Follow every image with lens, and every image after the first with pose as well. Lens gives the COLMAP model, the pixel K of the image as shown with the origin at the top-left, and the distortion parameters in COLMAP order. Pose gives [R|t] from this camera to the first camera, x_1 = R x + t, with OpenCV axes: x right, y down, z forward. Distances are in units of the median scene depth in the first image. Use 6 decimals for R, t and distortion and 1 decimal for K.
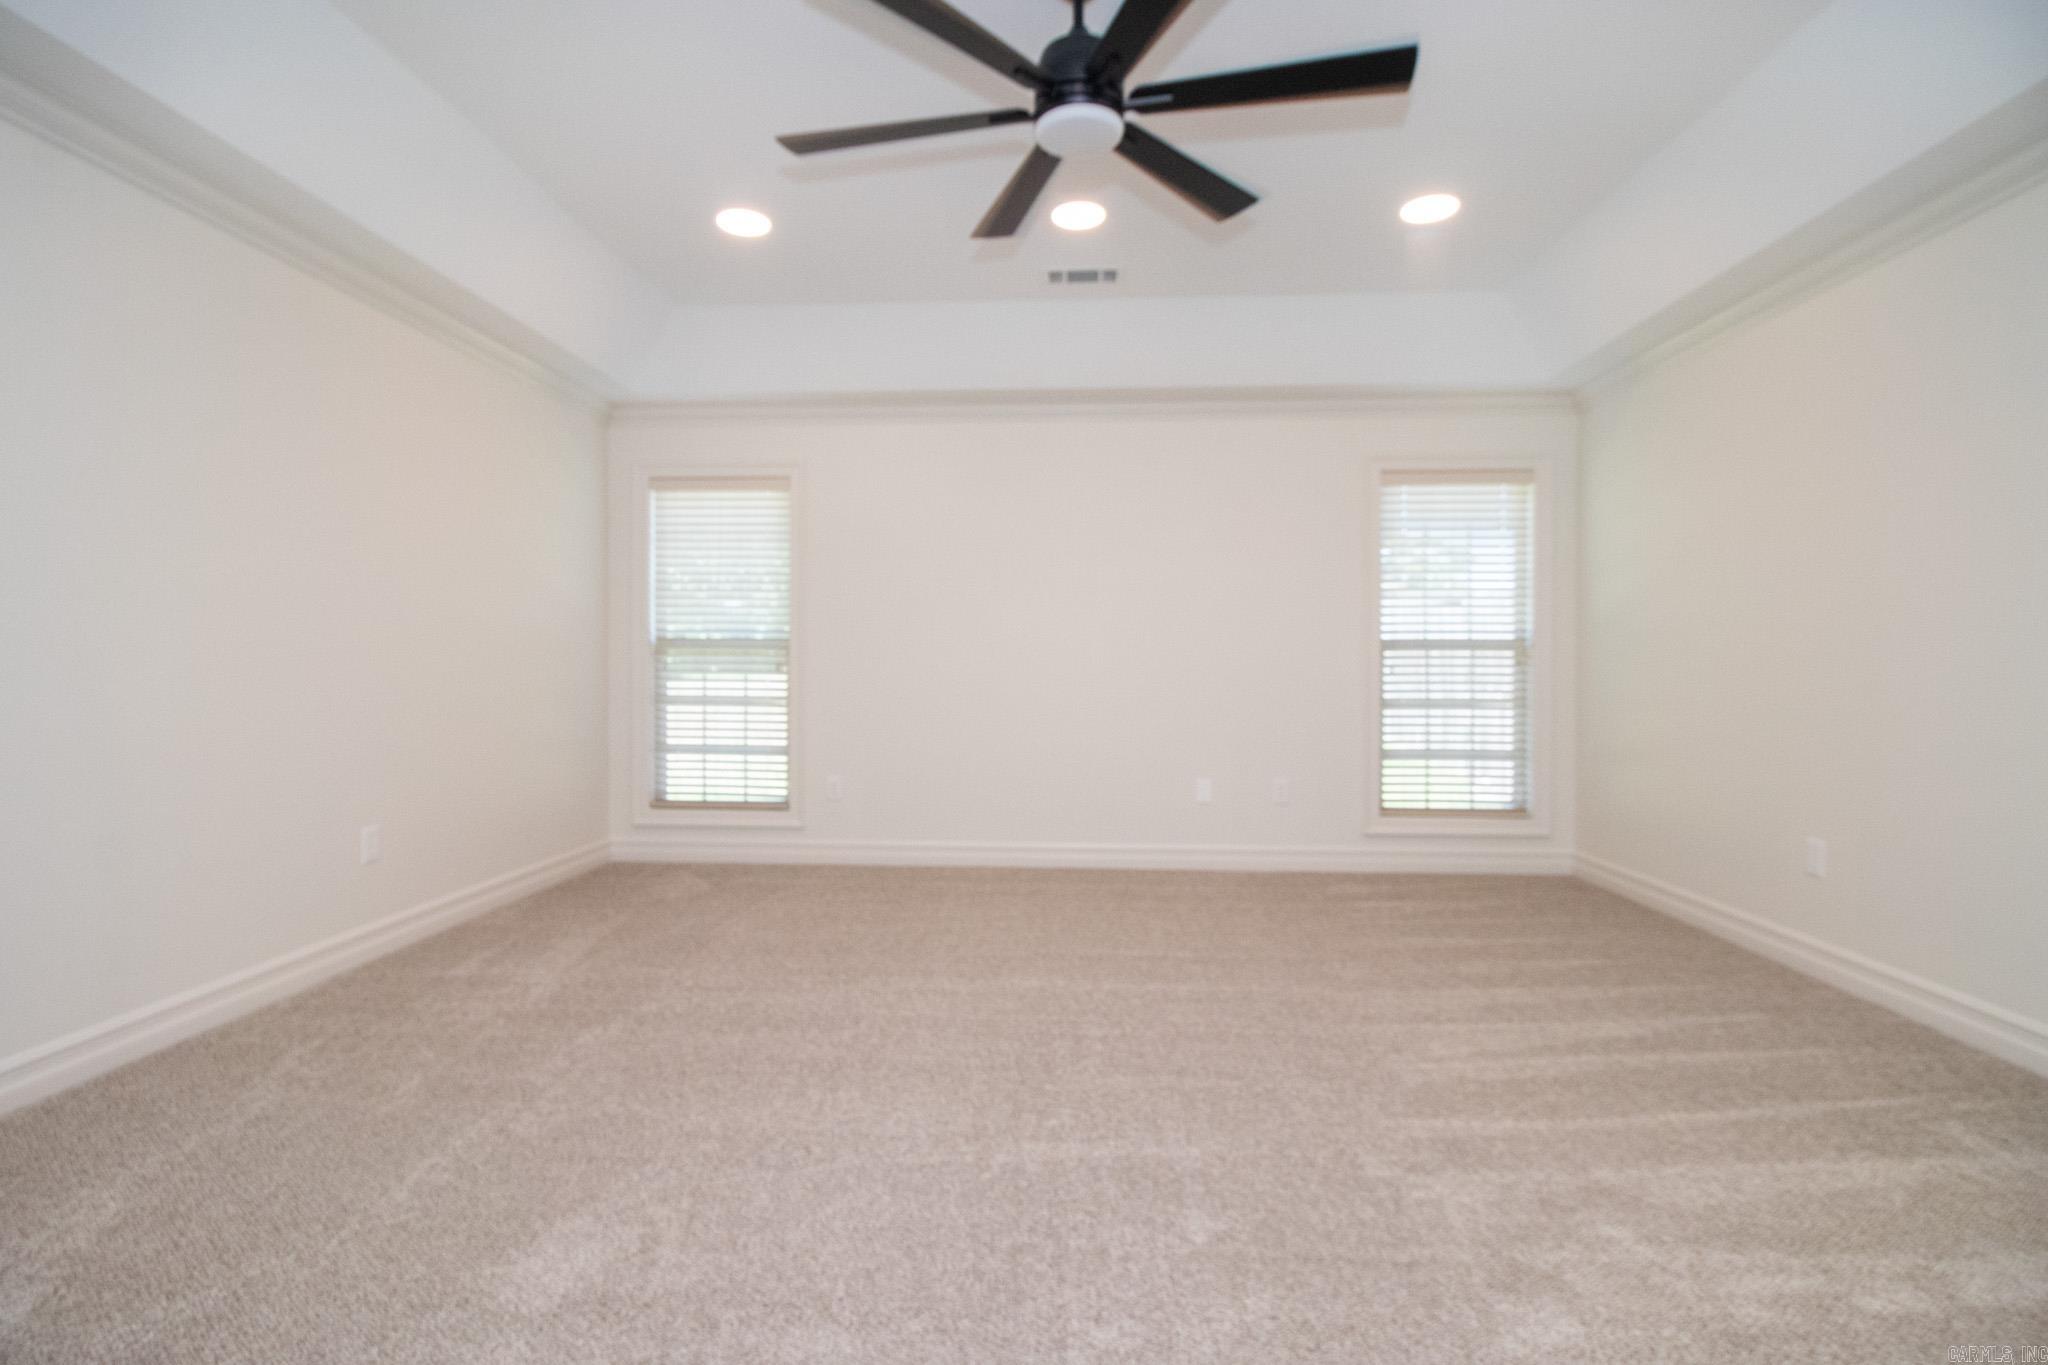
lens RADIAL K [[998.2, 0, 1020.8], [0, 998.2, 677.3], [0, 0, 1]] dist [-0.001631, -0.001579]
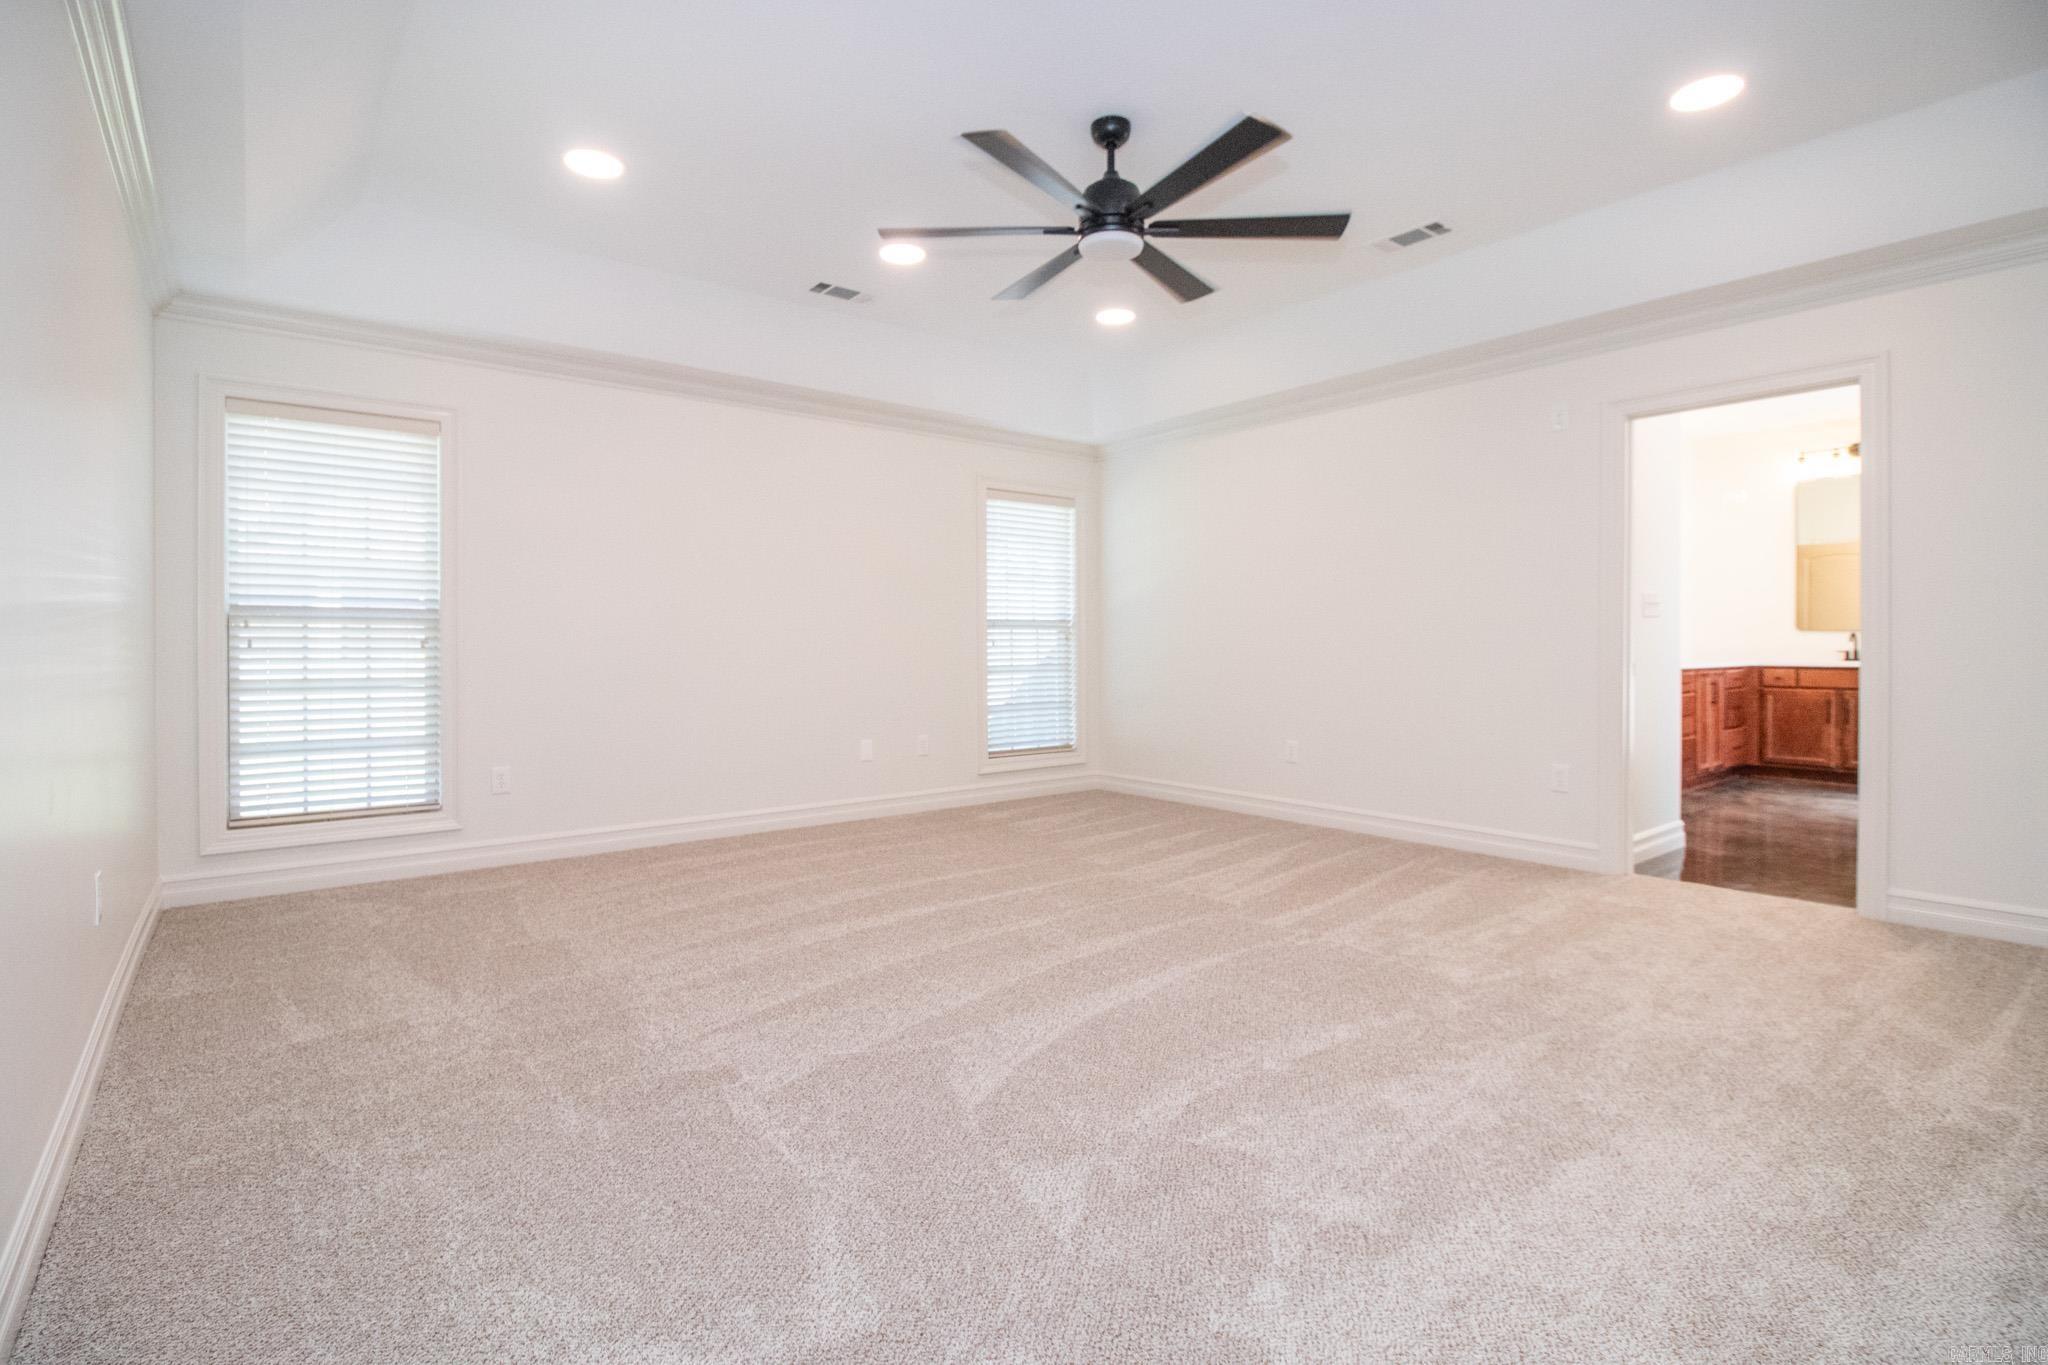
lens RADIAL K [[998.2, 0, 1012.6], [0, 998.2, 651.6], [0, 0, 1]] dist [-0.001631, -0.001579]
pose [[0.739250, -0.009777, 0.673360, -0.470723], [0.010812, 0.999938, 0.002648, -0.000092], [-0.673345, 0.005322, 0.739310, 0.038185]]
